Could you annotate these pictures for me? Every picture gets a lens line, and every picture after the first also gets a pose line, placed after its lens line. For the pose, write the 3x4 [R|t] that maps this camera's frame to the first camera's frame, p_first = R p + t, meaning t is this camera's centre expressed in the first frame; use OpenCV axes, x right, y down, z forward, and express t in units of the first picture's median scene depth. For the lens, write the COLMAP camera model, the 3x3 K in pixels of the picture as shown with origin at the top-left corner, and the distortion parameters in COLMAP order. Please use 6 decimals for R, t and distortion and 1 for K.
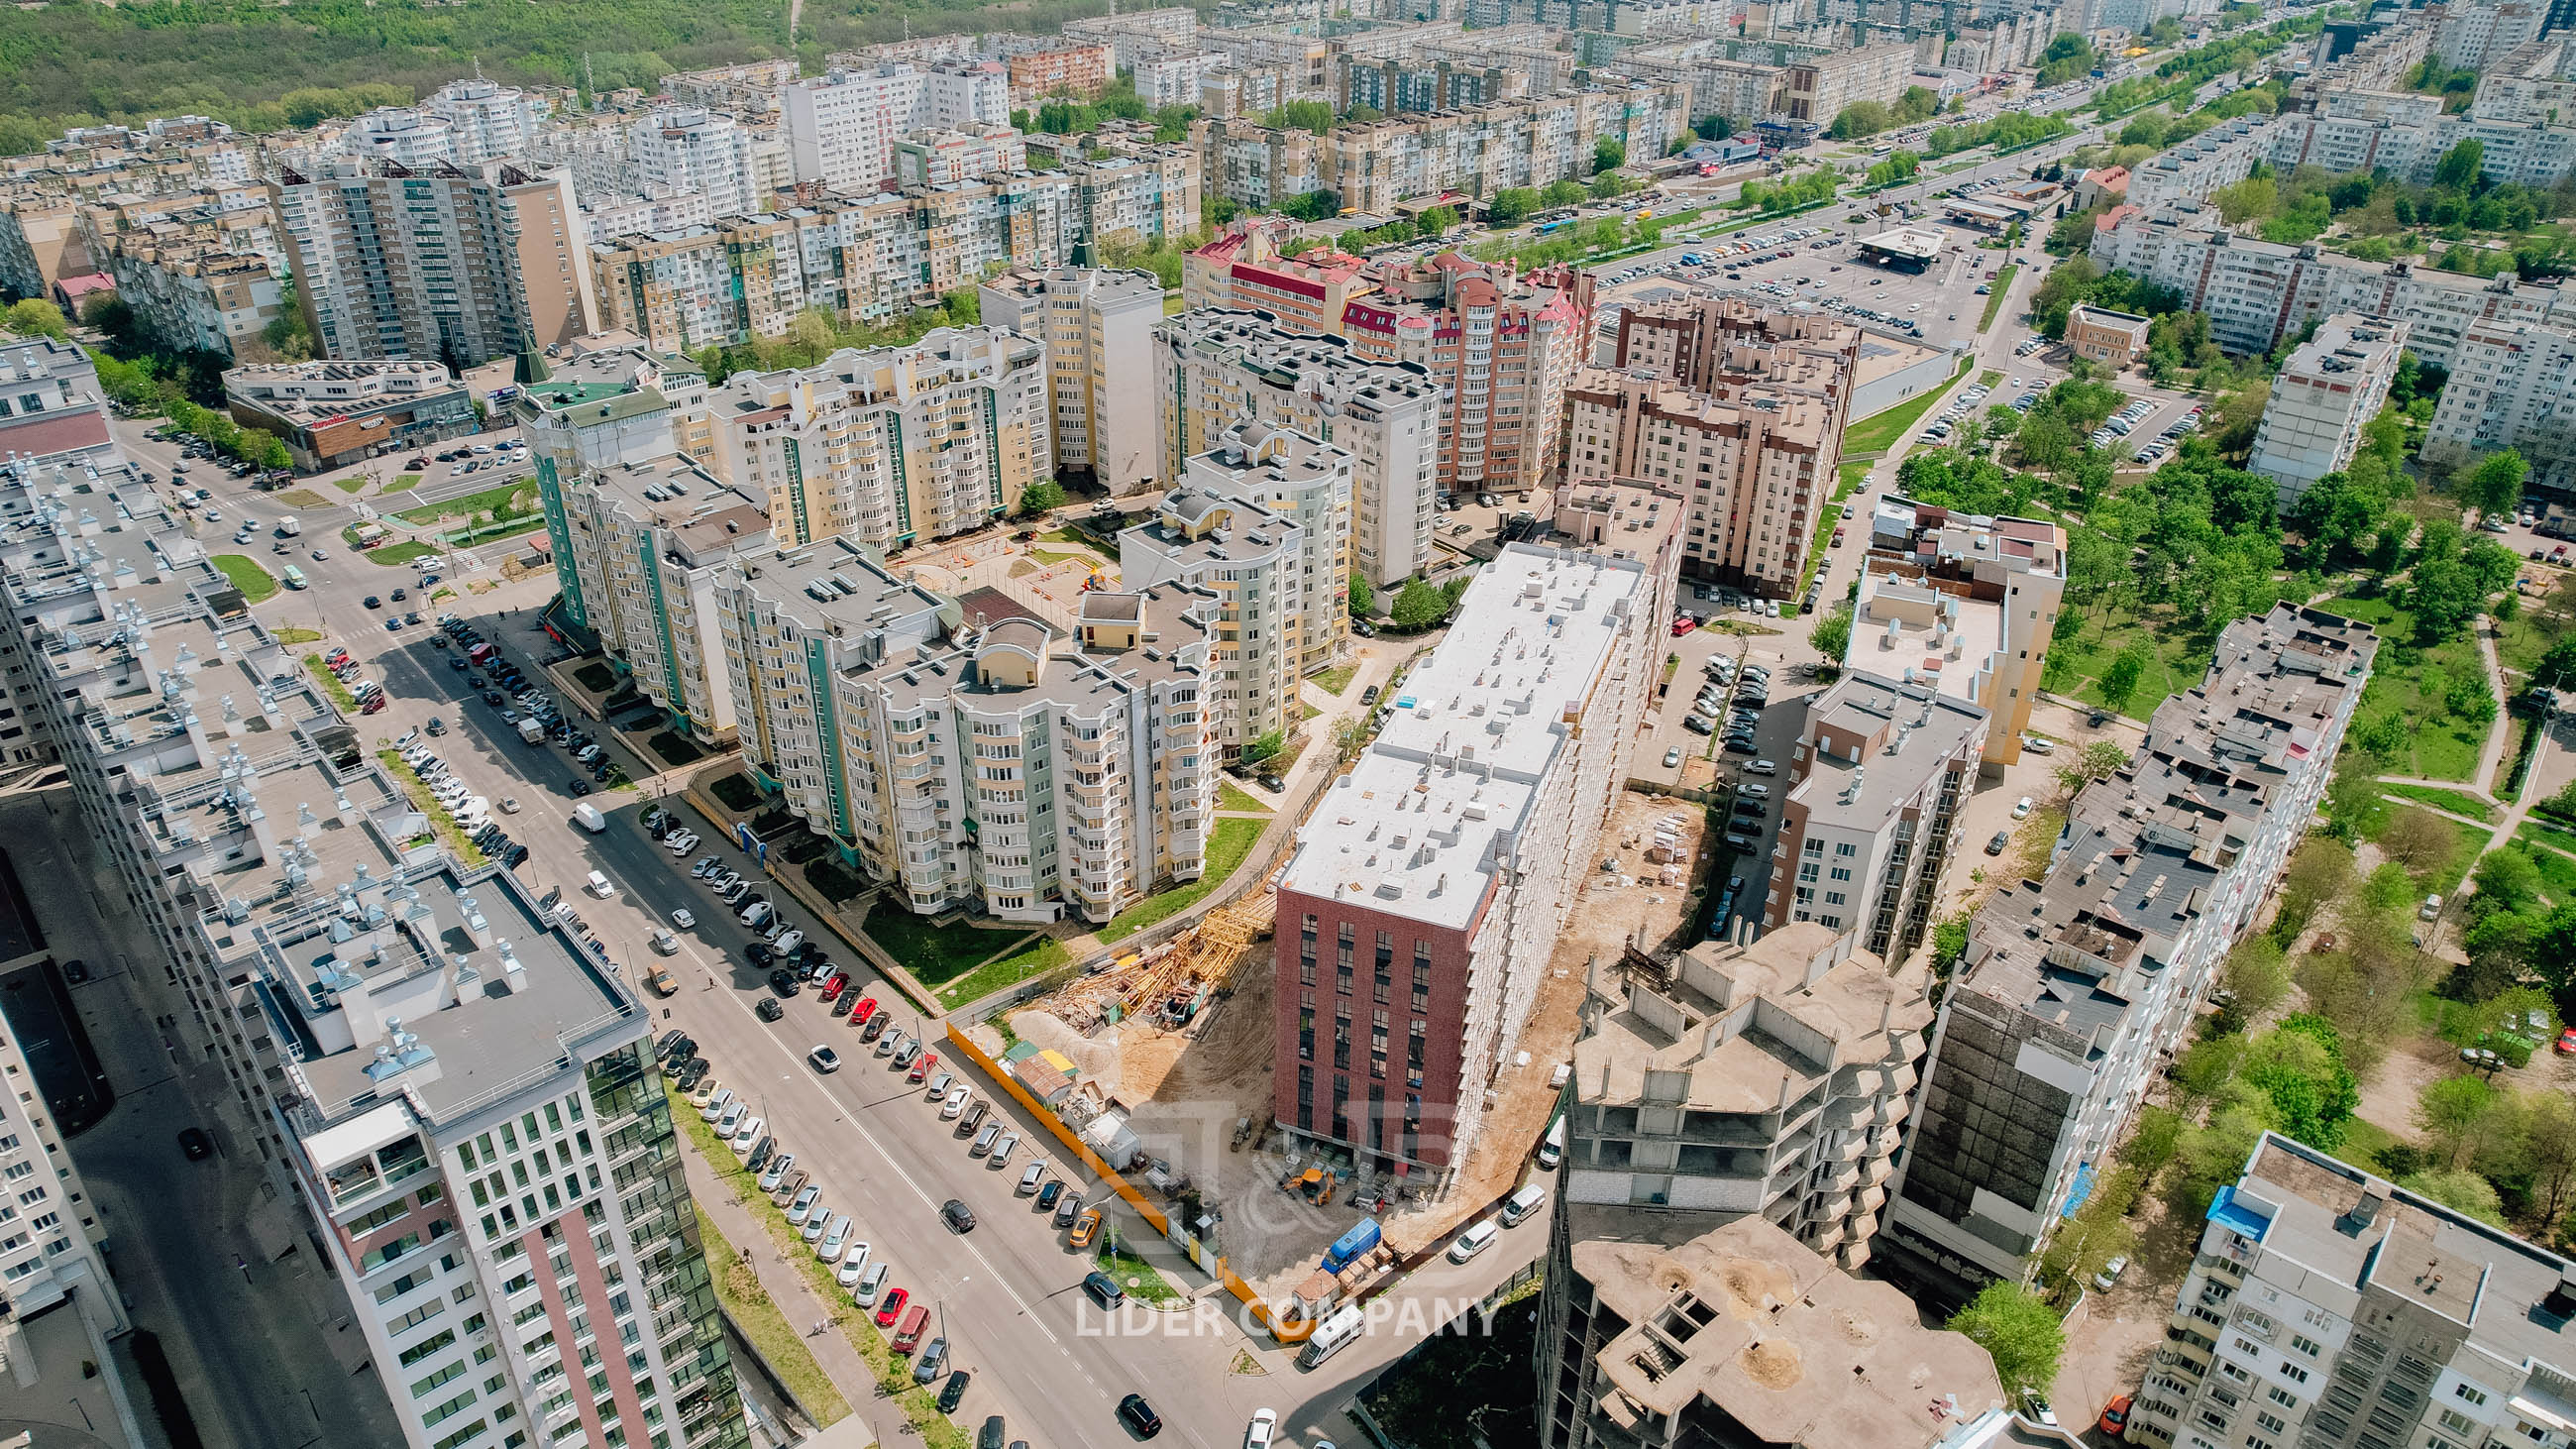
lens RADIAL K [[1666.2, 0, 1291.9], [0, 1666.2, 739.2], [0, 0, 1]] dist [-0.071545, 0.070095]
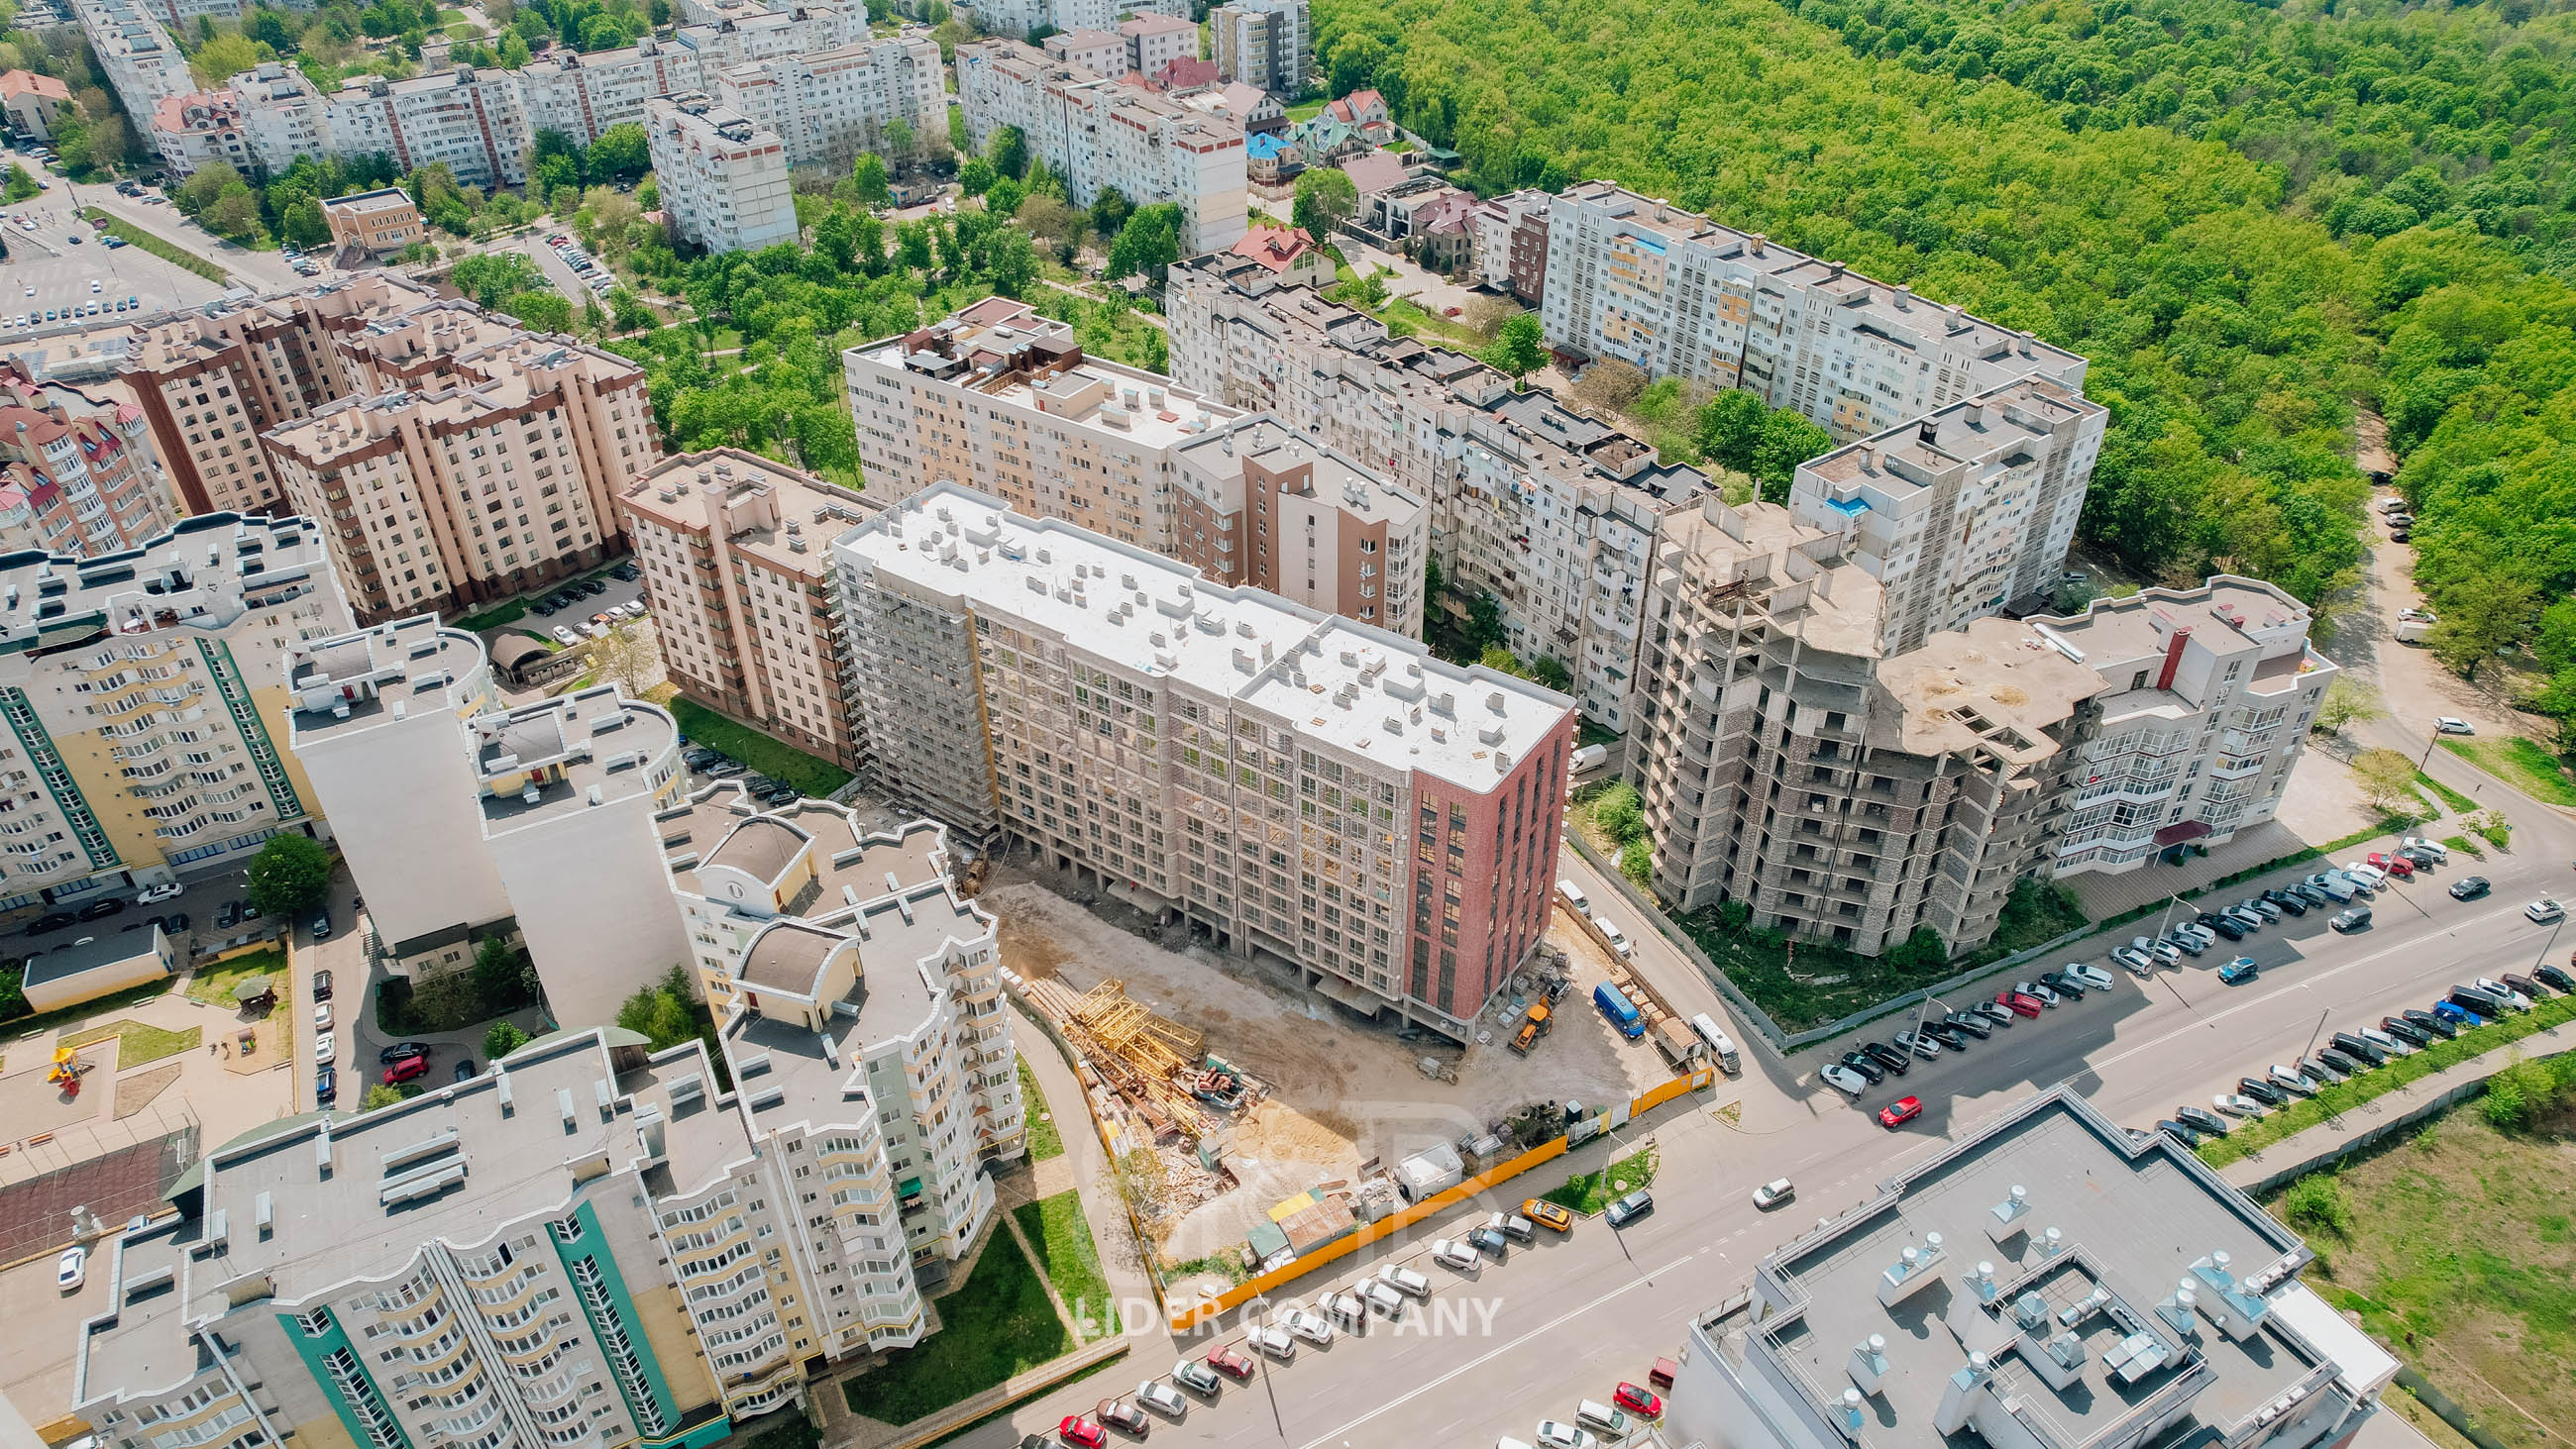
lens RADIAL K [[1665.6, 0, 1291.9], [0, 1665.6, 739.2], [0, 0, 1]] dist [-0.071545, 0.070095]
pose [[0.249462, -0.585035, 0.771689, -0.393548], [0.512374, 0.755941, 0.407462, -0.199613], [-0.821731, 0.293747, 0.488335, 0.309742]]
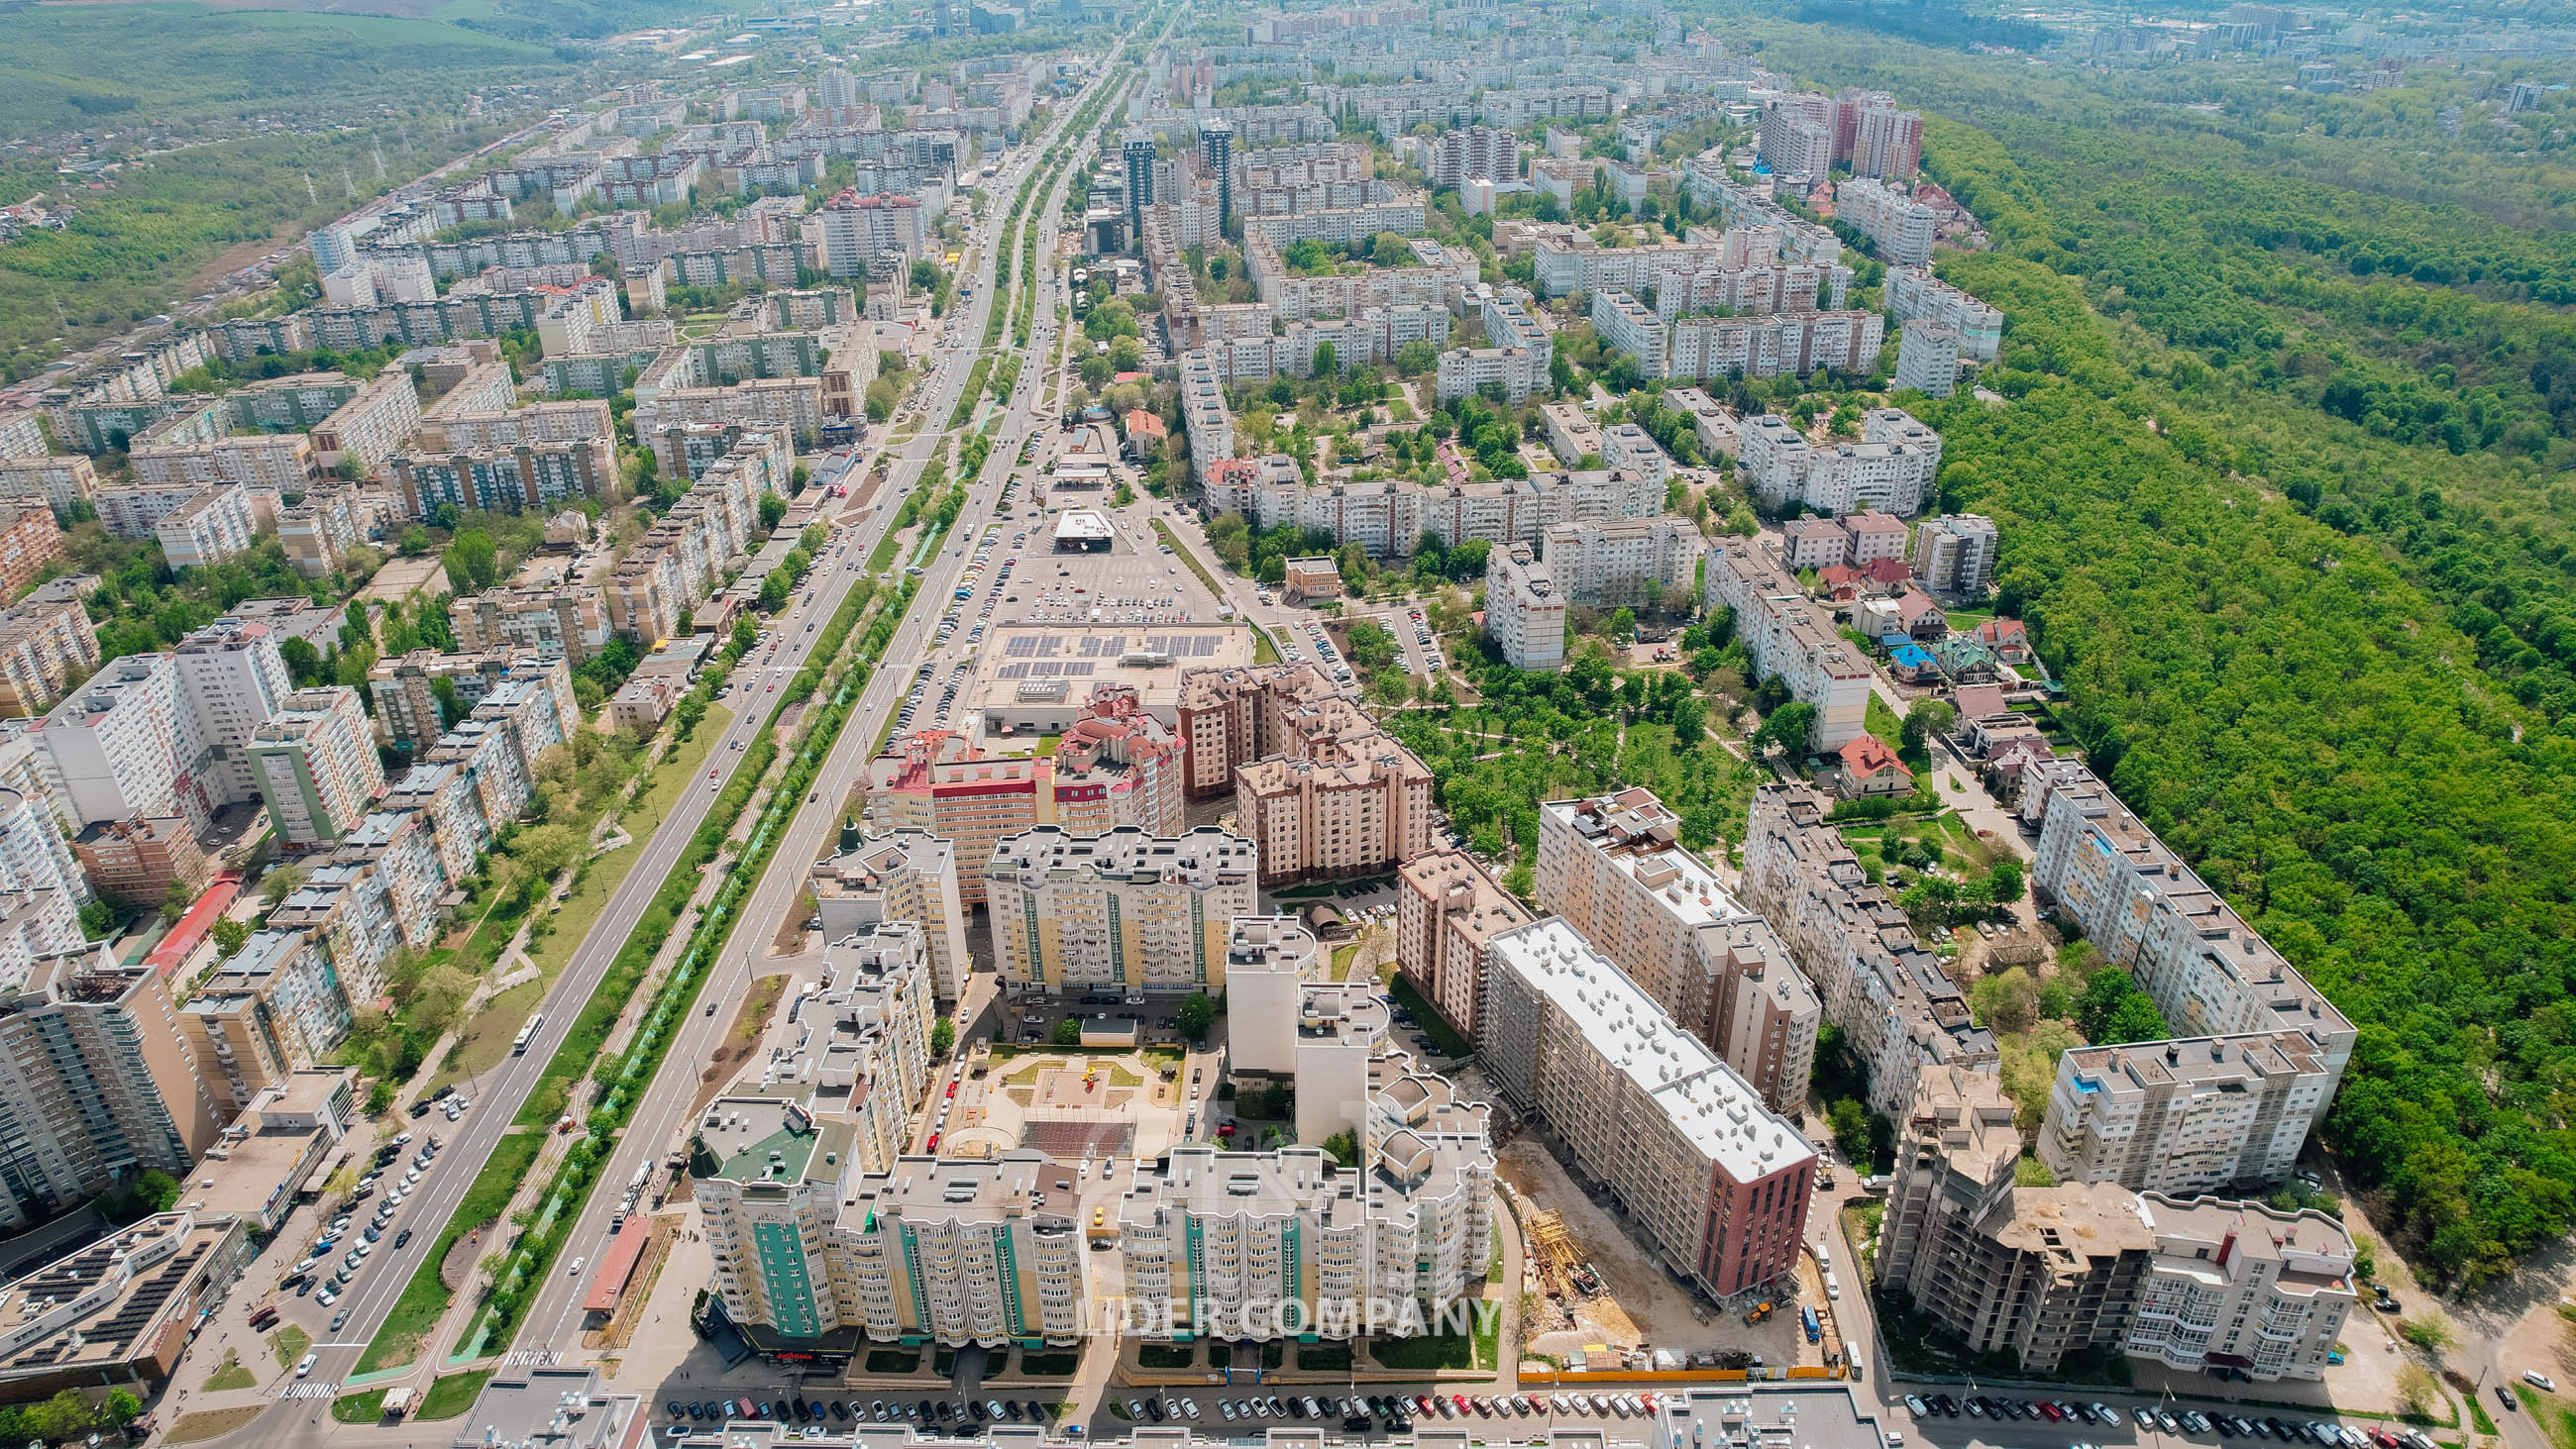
lens RADIAL K [[1603.8, 0, 1288.0], [0, 1603.8, 724.5], [0, 0, 1]] dist [-0.058917, 0.027062]
pose [[0.694317, -0.360582, 0.622820, -0.683835], [0.393005, 0.914963, 0.091597, -0.397868], [-0.602885, 0.181174, 0.776985, -0.109705]]
